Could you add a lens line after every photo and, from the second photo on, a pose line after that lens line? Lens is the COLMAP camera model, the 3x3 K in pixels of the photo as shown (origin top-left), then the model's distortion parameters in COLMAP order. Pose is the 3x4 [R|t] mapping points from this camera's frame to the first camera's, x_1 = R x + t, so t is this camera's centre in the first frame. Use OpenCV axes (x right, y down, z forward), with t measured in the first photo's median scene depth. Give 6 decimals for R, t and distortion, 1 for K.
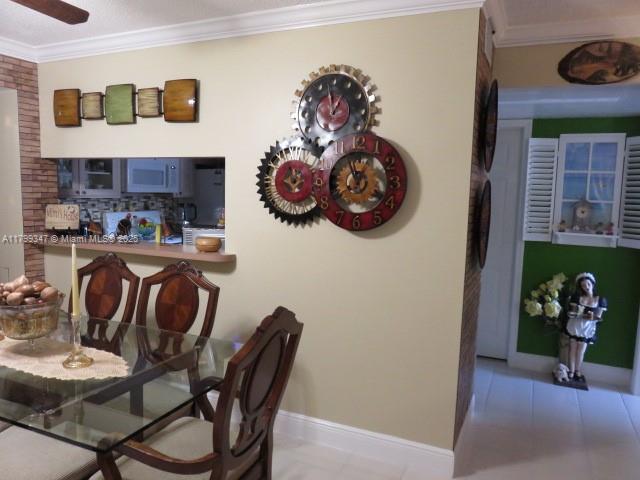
lens RADIAL K [[476.2, 0, 320.0], [0, 476.2, 240.0], [0, 0, 1]] dist [0.002085, -0.000714]
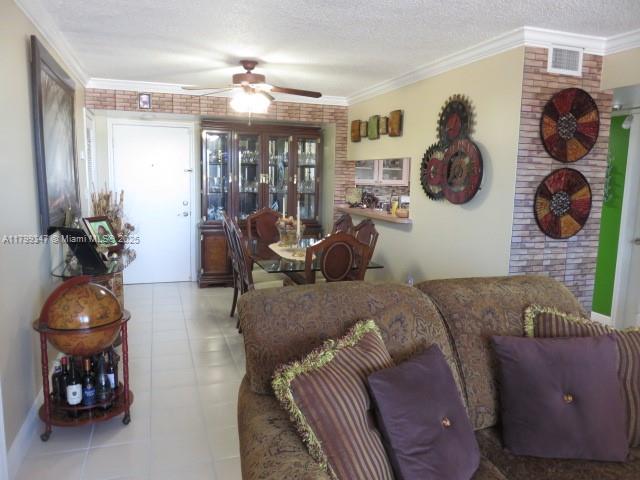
lens RADIAL K [[476.2, 0, 320.0], [0, 476.2, 240.0], [0, 0, 1]] dist [0.002085, -0.000714]
pose [[0.685315, 0.086344, -0.723110, 0.702611], [-0.078629, 0.995915, 0.044400, 0.048364], [0.723989, 0.026429, 0.689305, -0.278020]]
